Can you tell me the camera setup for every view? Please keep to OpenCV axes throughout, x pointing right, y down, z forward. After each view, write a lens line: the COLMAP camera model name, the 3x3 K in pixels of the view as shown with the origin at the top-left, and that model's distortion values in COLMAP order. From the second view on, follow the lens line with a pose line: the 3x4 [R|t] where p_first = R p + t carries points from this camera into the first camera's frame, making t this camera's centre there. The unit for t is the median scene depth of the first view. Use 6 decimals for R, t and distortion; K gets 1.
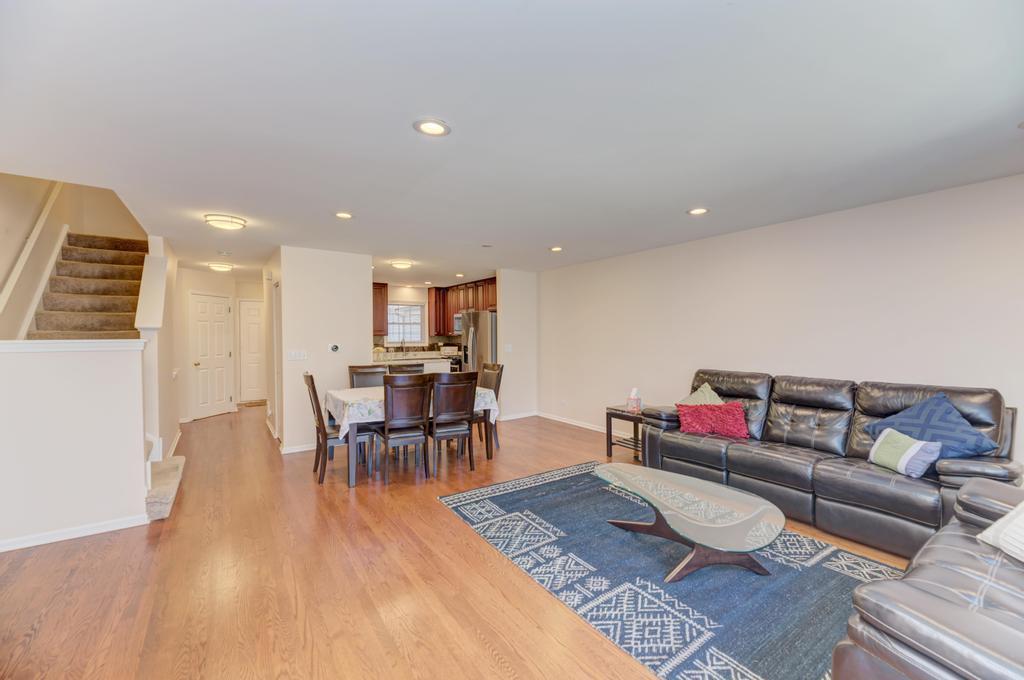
lens RADIAL K [[411.7, 0, 515.3], [0, 411.7, 339.0], [0, 0, 1]] dist [-0.000263, -0.000241]
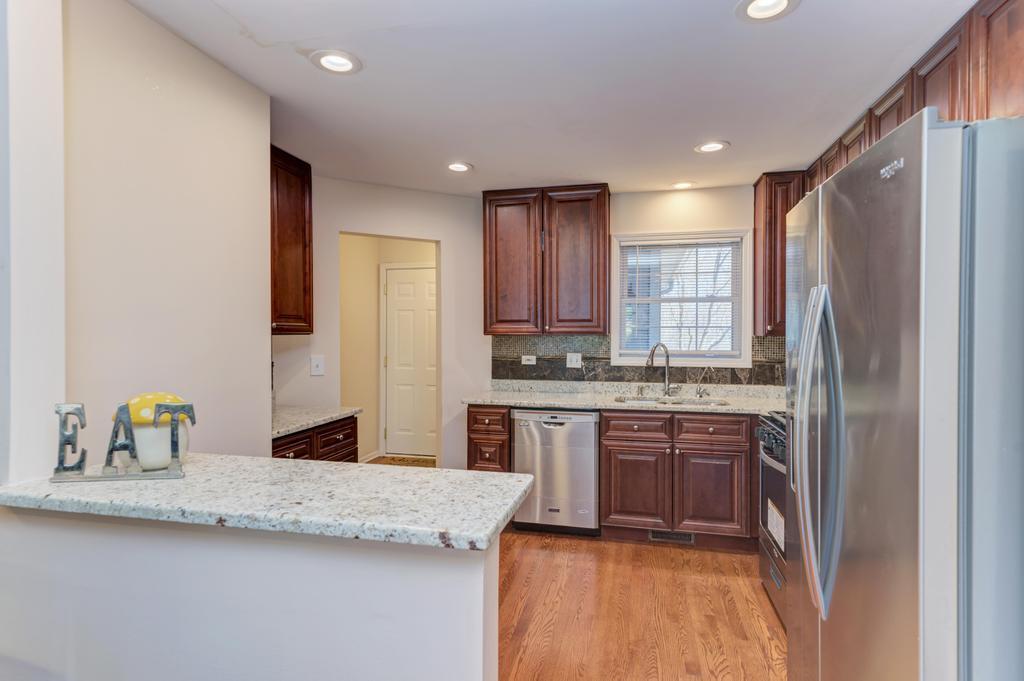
lens RADIAL K [[535.0, 0, 512.0], [0, 535.0, 340.5], [0, 0, 1]] dist [0.016093, 0.000007]
pose [[0.658170, 0.014459, -0.752731, -0.062446], [-0.012799, 0.999886, 0.008015, -0.014484], [0.752761, 0.004359, 0.658280, 1.719121]]
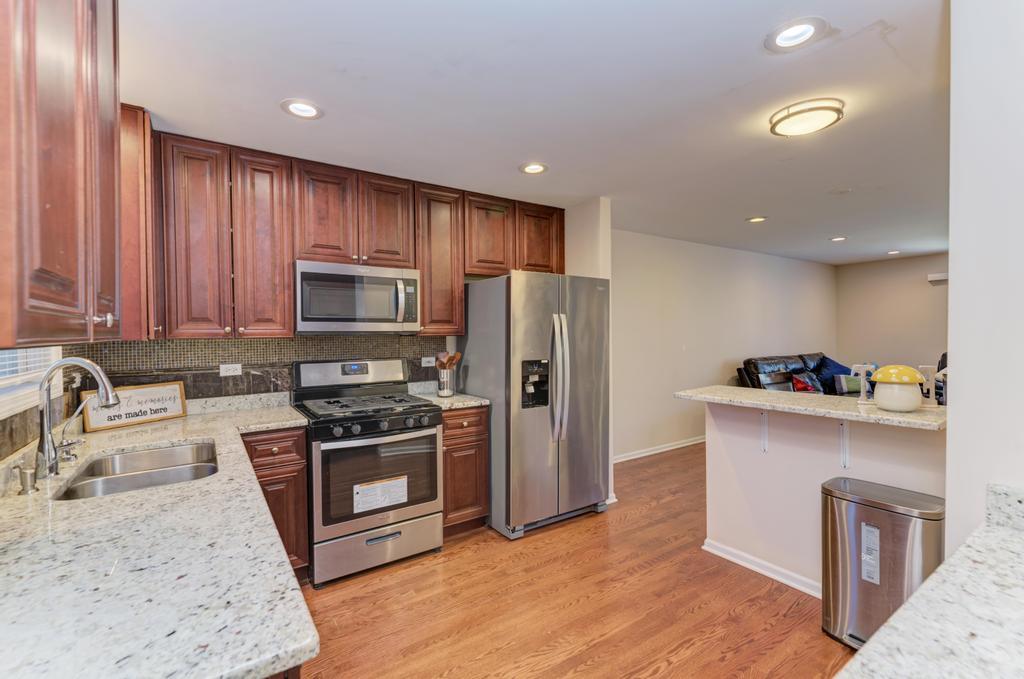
lens RADIAL K [[447.3, 0, 512.0], [0, 447.3, 339.5], [0, 0, 1]] dist [-0.000857, -0.000073]
pose [[0.022354, -0.011400, 0.999685, -1.209925], [0.023326, 0.999669, 0.010878, -0.017571], [-0.999478, 0.023075, 0.022613, 2.298449]]
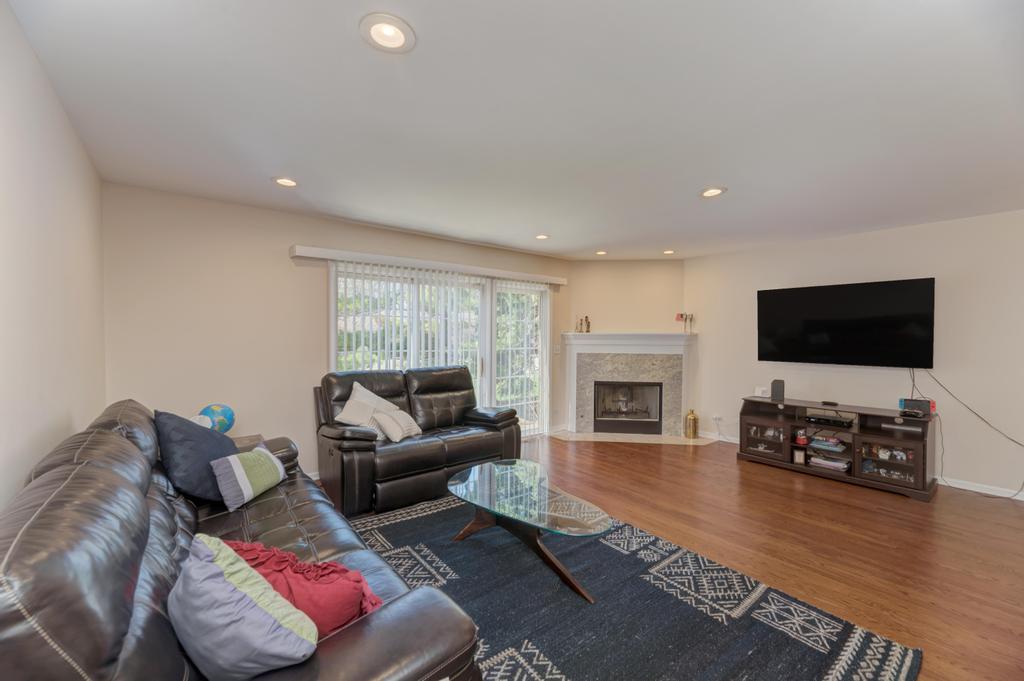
lens RADIAL K [[408.1, 0, 511.8], [0, 408.1, 343.2], [0, 0, 1]] dist [-0.000061, -0.000380]
pose [[-0.998578, -0.001000, -0.053305, 0.378492], [-0.002604, 0.999545, 0.030036, -0.015068], [0.053251, 0.030132, -0.998126, 1.584248]]
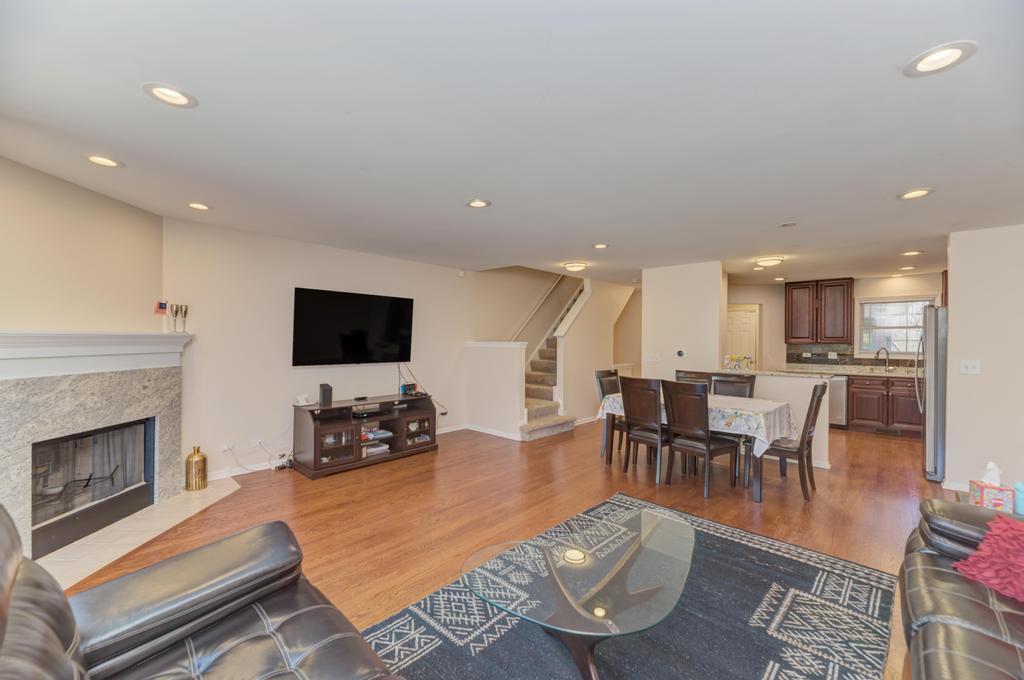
lens RADIAL K [[411.4, 0, 509.2], [0, 411.4, 341.8], [0, 0, 1]] dist [0.001606, -0.000135]
pose [[0.206917, 0.008819, -0.978319, 0.861439], [-0.019197, 0.999803, 0.004952, -0.007912], [0.978170, 0.017757, 0.207045, 0.531315]]
